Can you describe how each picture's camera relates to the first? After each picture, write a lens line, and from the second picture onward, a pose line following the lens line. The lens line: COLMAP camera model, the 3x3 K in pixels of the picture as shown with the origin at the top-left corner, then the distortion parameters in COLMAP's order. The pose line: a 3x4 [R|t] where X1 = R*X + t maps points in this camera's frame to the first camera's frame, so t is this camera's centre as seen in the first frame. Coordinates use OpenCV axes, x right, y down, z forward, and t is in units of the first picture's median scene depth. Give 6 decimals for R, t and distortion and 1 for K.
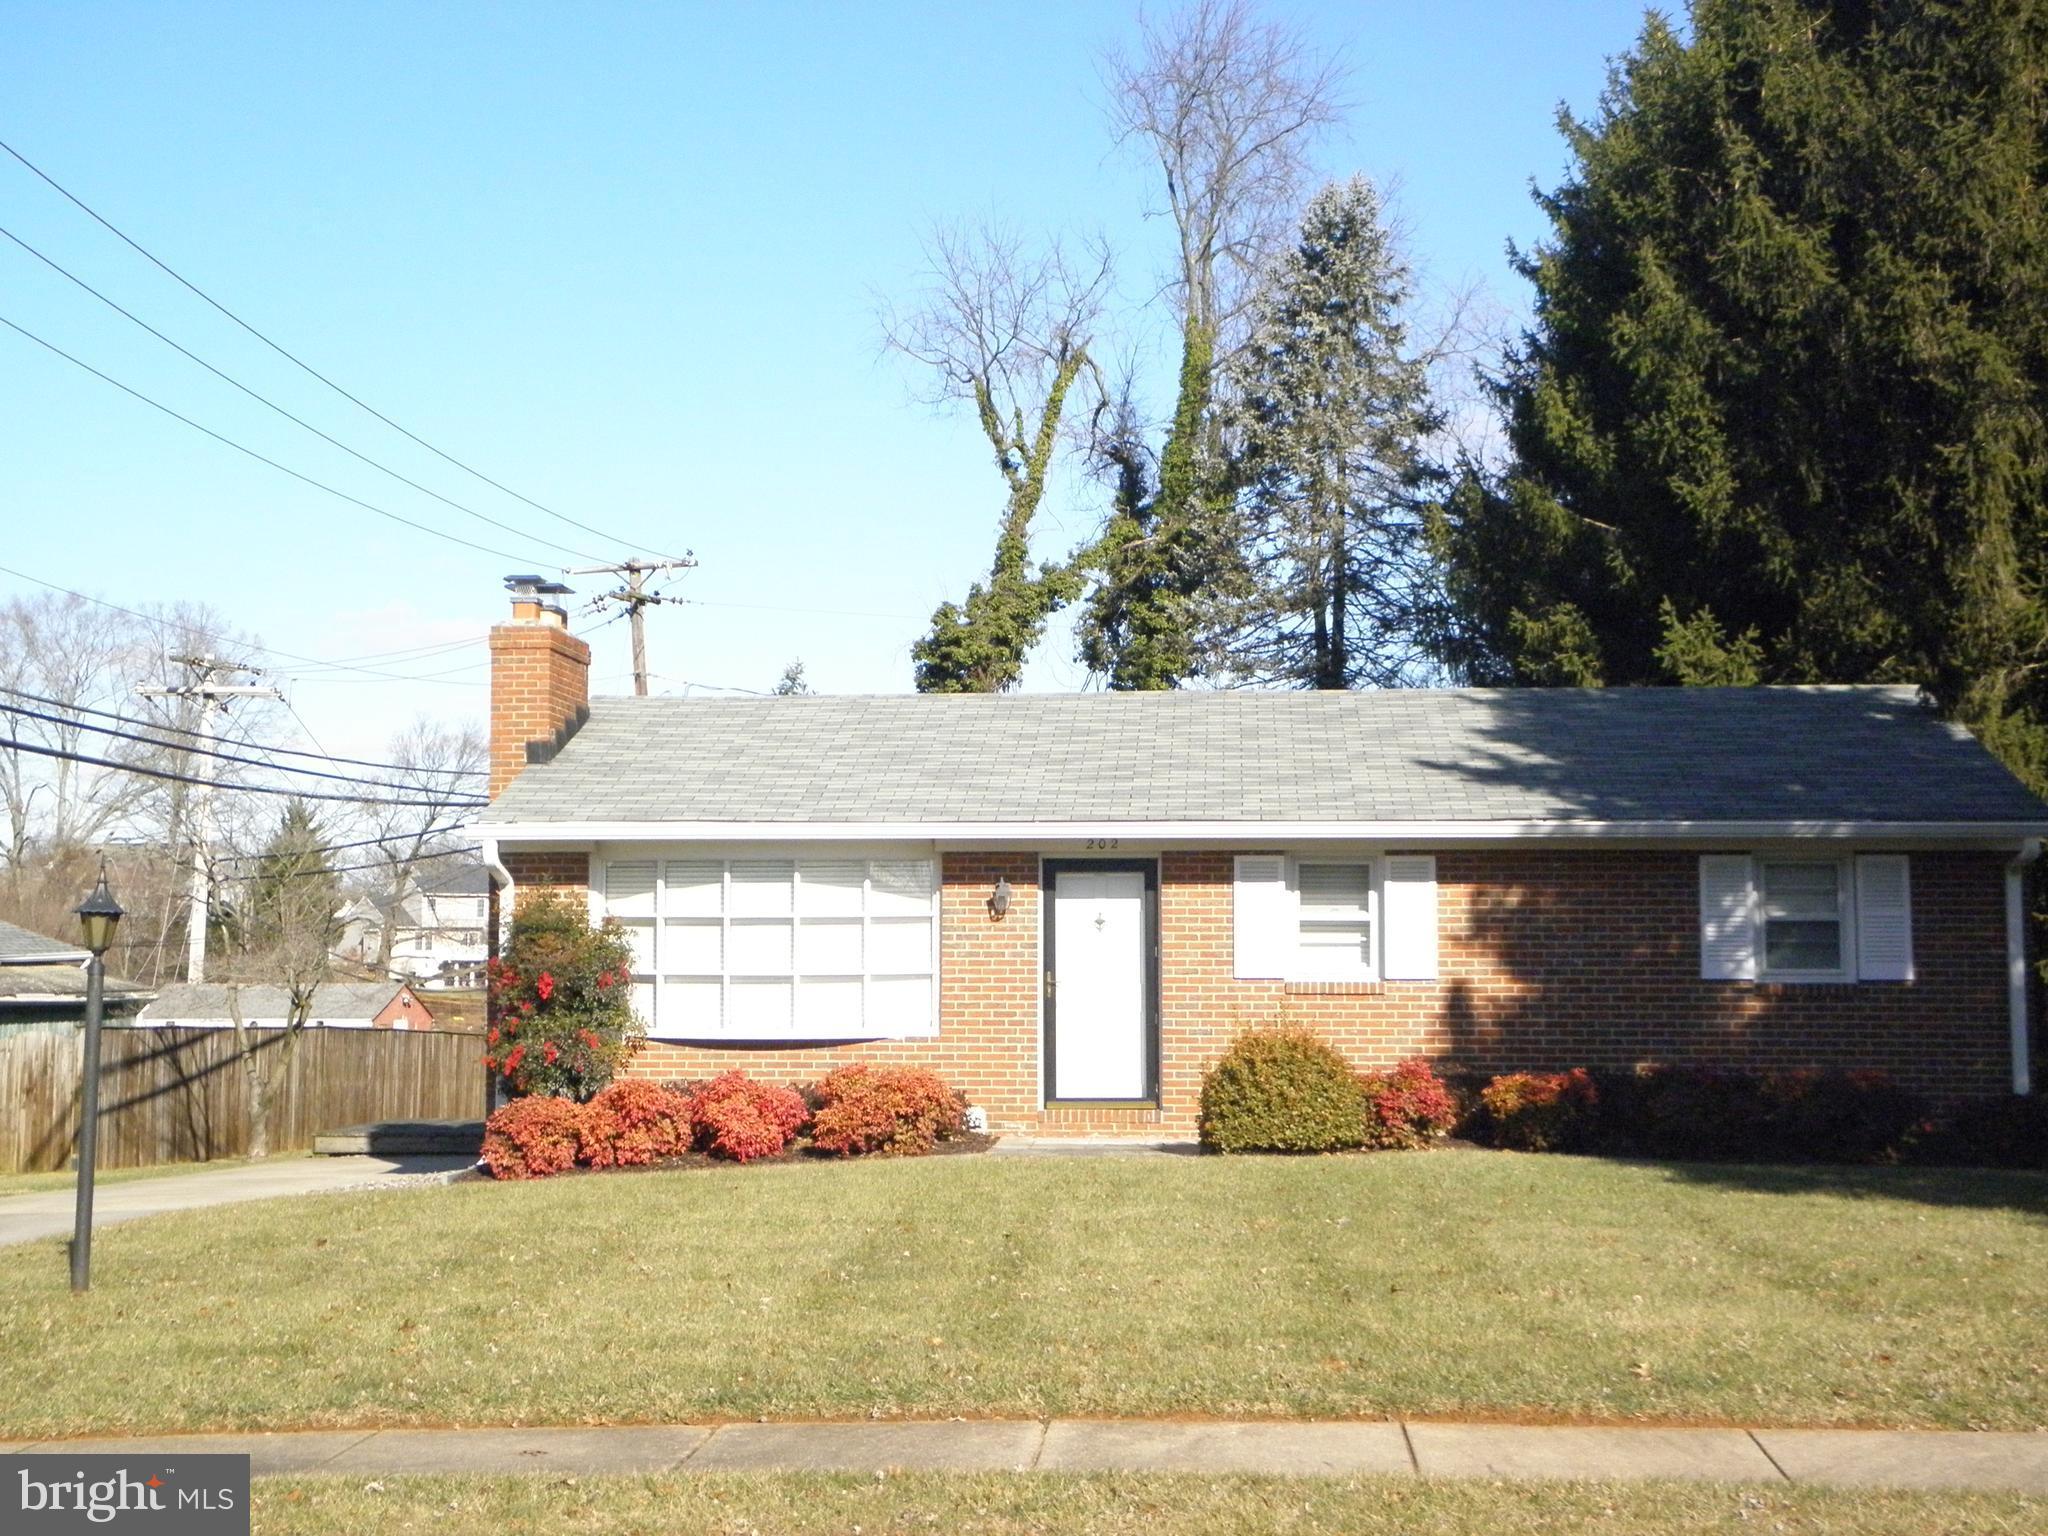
lens RADIAL K [[3010.3, 0, 1015.7], [0, 3010.3, 803.1], [0, 0, 1]] dist [0.021715, 0.020825]
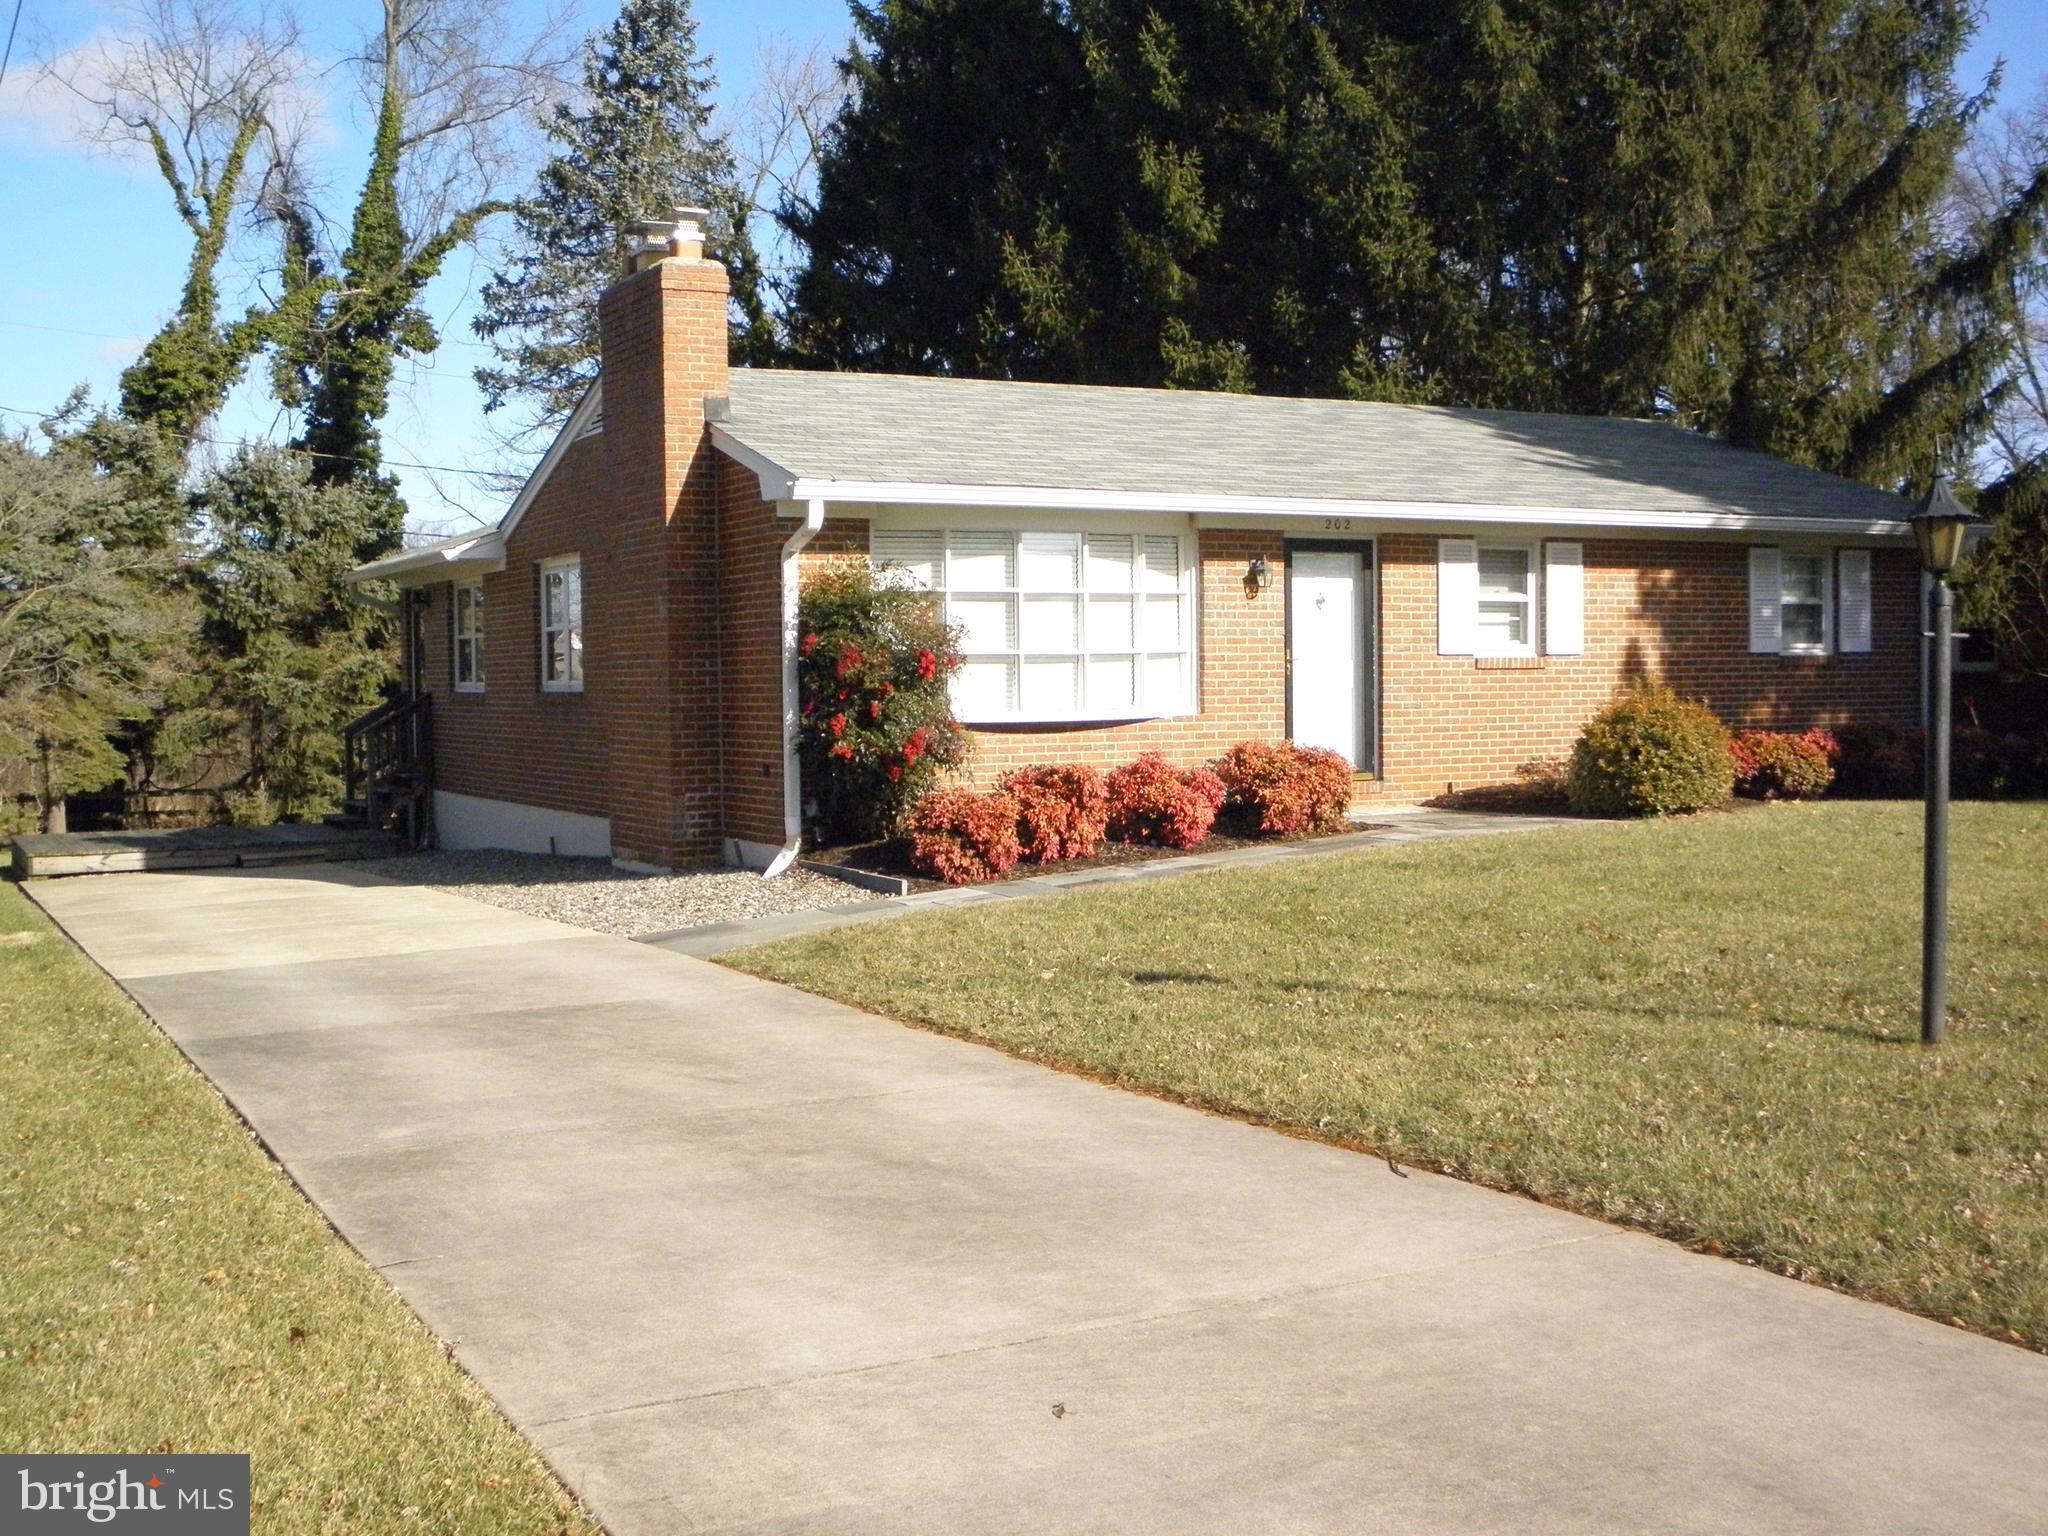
lens RADIAL K [[2244.3, 0, 1024.0], [0, 2244.3, 768.0], [0, 0, 1]] dist [-0.012189, -0.201366]
pose [[0.842166, -0.032097, 0.538262, -0.474102], [-0.016474, 0.996229, 0.085181, 0.032842], [-0.538966, -0.080604, 0.838462, 0.410359]]
